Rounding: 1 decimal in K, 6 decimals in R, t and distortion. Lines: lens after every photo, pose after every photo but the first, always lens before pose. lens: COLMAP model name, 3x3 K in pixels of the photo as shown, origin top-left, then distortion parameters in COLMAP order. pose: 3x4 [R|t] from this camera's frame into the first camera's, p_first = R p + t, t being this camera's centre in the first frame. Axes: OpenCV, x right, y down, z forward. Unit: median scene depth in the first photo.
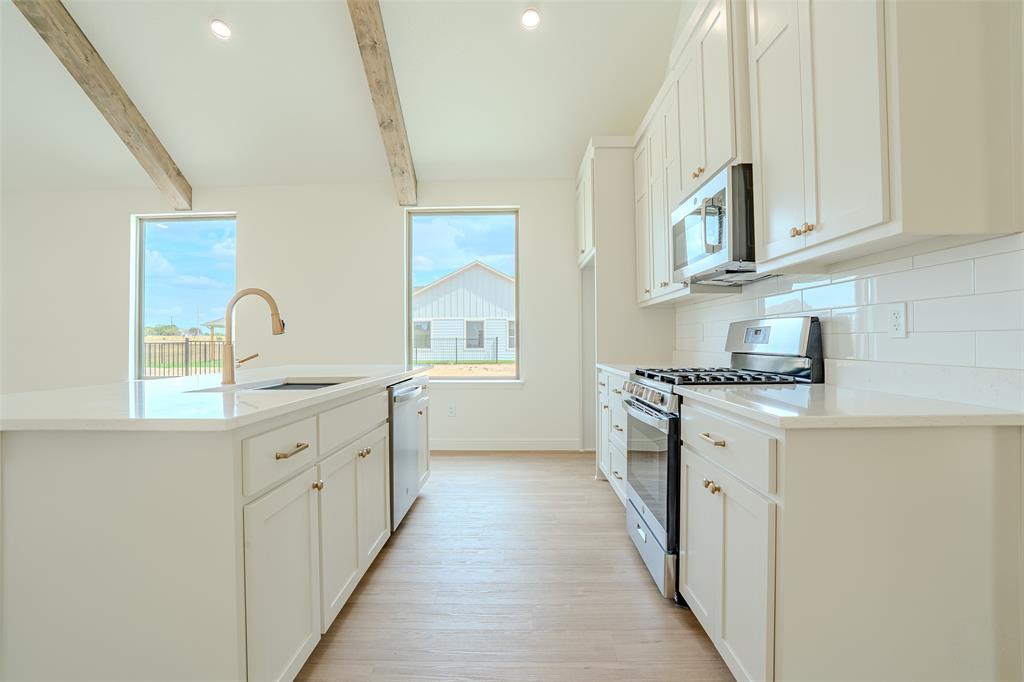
lens RADIAL K [[475.5, 0, 513.9], [0, 475.5, 342.5], [0, 0, 1]] dist [-0.067106, 0.023422]
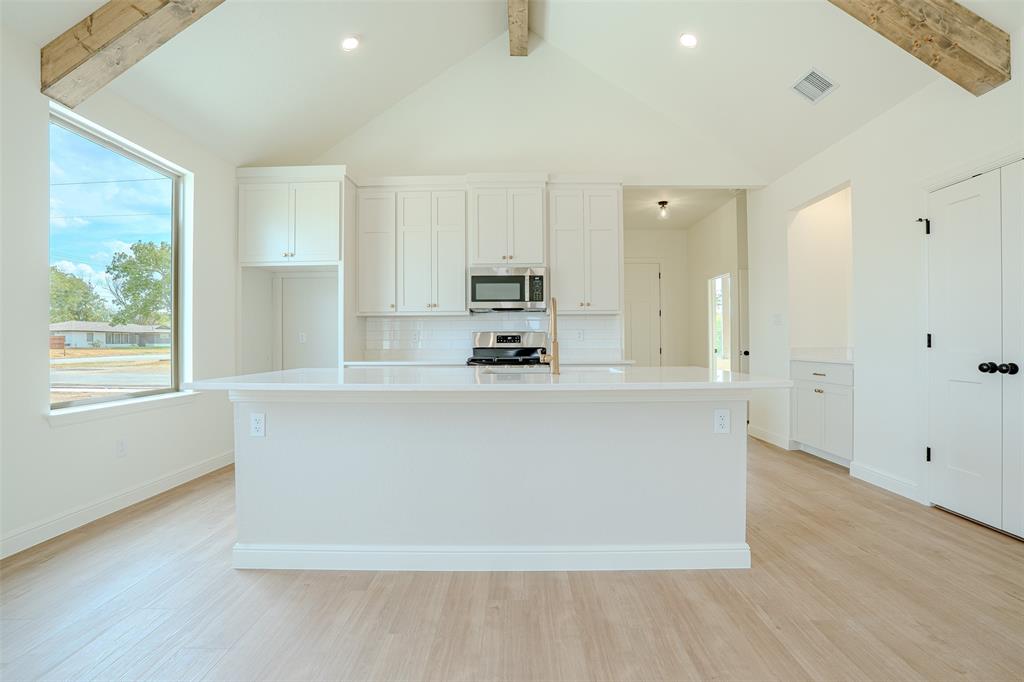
lens RADIAL K [[475.5, 0, 514.7], [0, 475.5, 338.7], [0, 0, 1]] dist [-0.067106, 0.023422]
pose [[-0.007745, 0.007252, 0.999944, -0.957134], [0.006951, 0.999950, -0.007198, -0.001091], [-0.999946, 0.006895, -0.007795, 0.585085]]
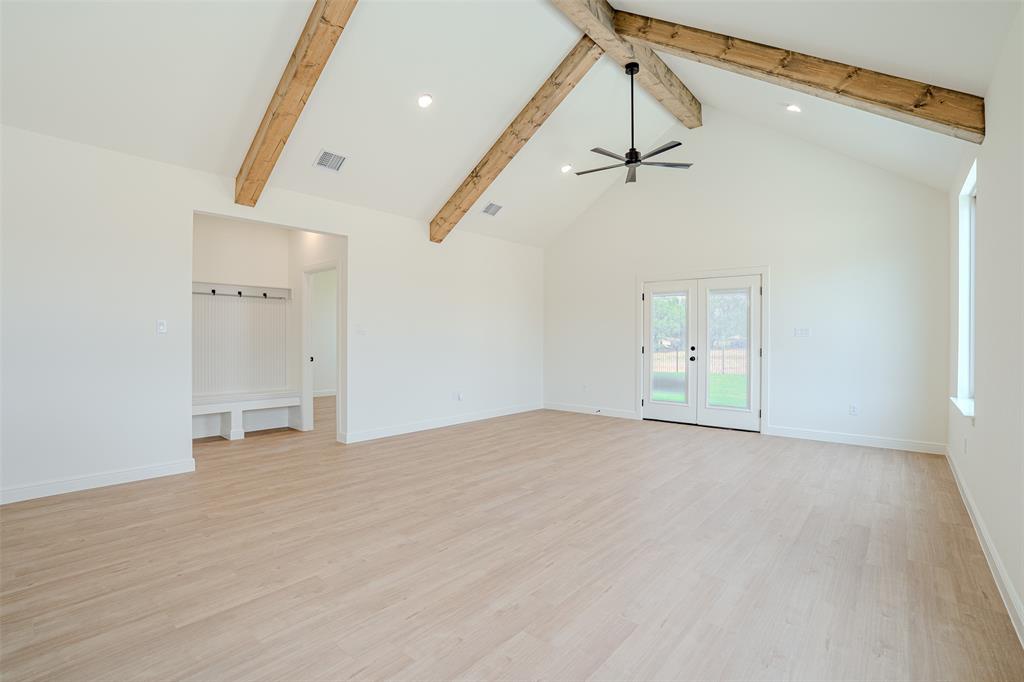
lens RADIAL K [[475.5, 0, 512.0], [0, 475.5, 337.2], [0, 0, 1]] dist [-0.067106, 0.023422]
pose [[-0.640410, 0.000699, -0.768033, -0.453109], [-0.001550, 0.999996, 0.002202, -0.033159], [0.768032, 0.002601, -0.640407, 1.161169]]
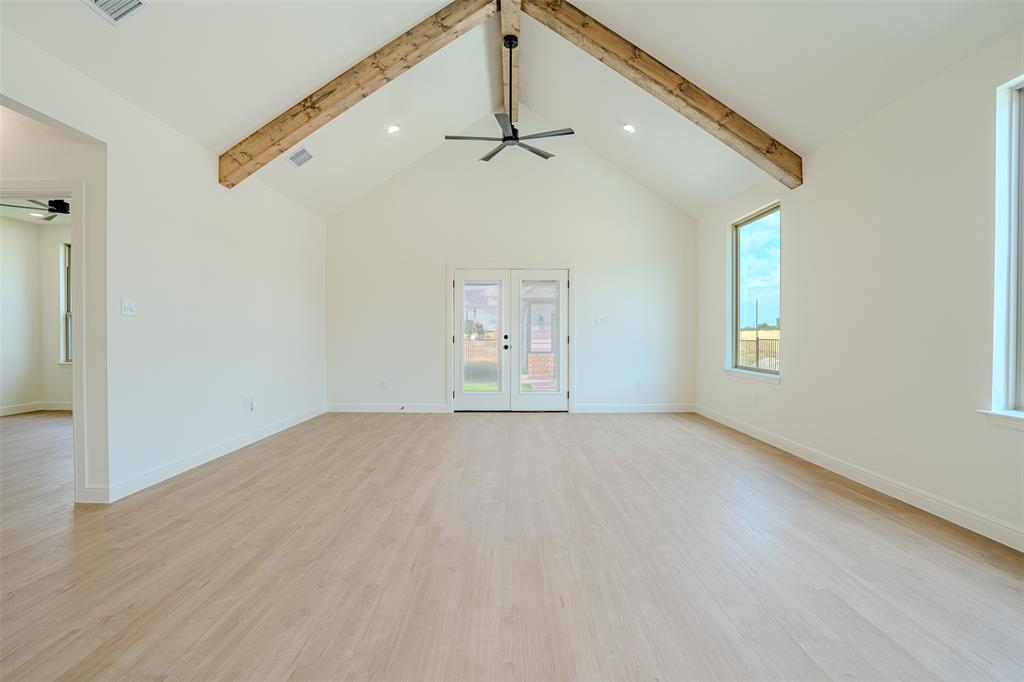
lens RADIAL K [[475.5, 0, 514.4], [0, 475.5, 337.2], [0, 0, 1]] dist [-0.067106, 0.023422]
pose [[0.014228, 0.010019, -0.999849, -0.420808], [-0.000834, 0.999950, 0.010008, -0.006748], [0.999898, 0.000692, 0.014236, 0.577124]]
